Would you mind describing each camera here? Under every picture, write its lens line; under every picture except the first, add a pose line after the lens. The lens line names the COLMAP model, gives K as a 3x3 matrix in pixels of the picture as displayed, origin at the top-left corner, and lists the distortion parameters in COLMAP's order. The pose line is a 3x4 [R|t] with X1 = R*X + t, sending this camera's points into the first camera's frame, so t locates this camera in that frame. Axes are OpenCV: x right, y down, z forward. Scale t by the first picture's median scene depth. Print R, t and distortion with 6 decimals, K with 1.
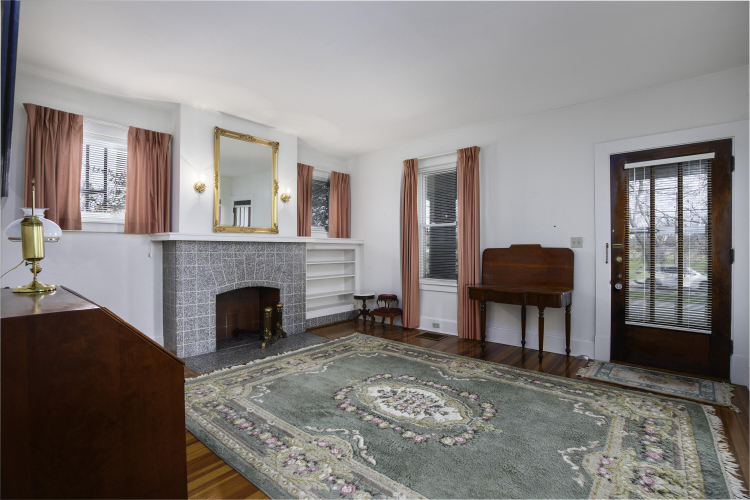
lens RADIAL K [[347.8, 0, 371.5], [0, 347.8, 248.6], [0, 0, 1]] dist [-0.033912, 0.000857]
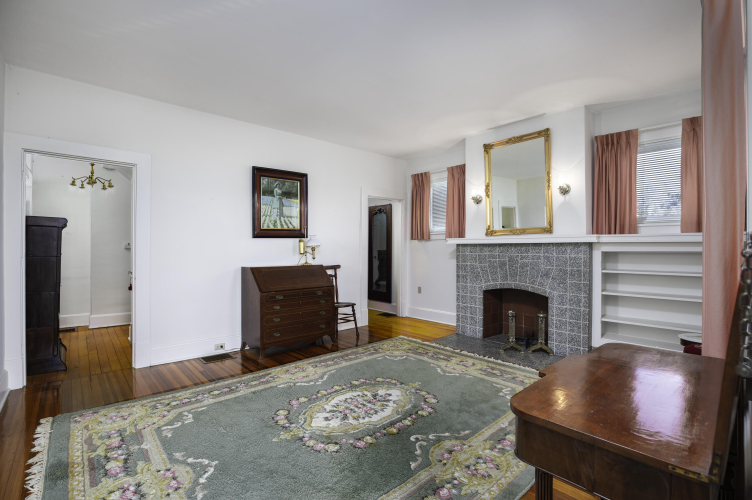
lens RADIAL K [[343.2, 0, 378.7], [0, 343.2, 250.0], [0, 0, 1]] dist [-0.034373, 0.000050]
pose [[-0.111976, 0.003129, -0.993706, 0.764004], [-0.002486, 0.999991, 0.003429, -0.003968], [0.993708, 0.002855, -0.111967, 0.826961]]
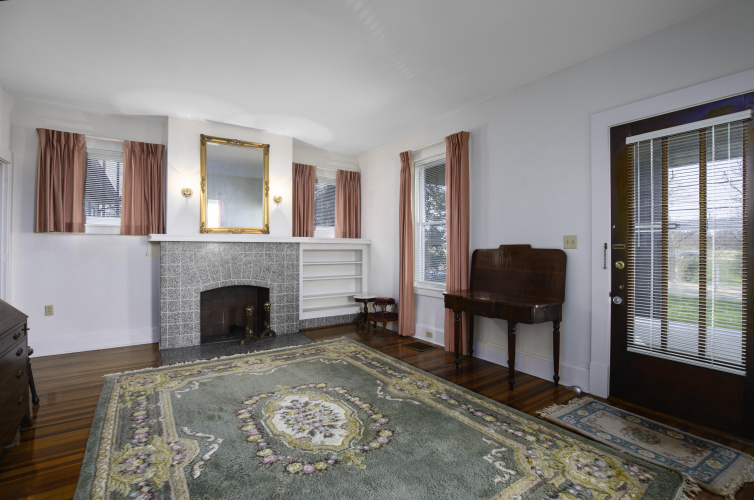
lens RADIAL K [[349.7, 0, 373.5], [0, 349.7, 248.6], [0, 0, 1]] dist [-0.033912, 0.000857]
pose [[0.964759, 0.002729, -0.263120, 0.367050], [-0.002959, 0.999996, -0.000476, -0.001318], [0.263117, 0.001238, 0.964763, 0.113488]]
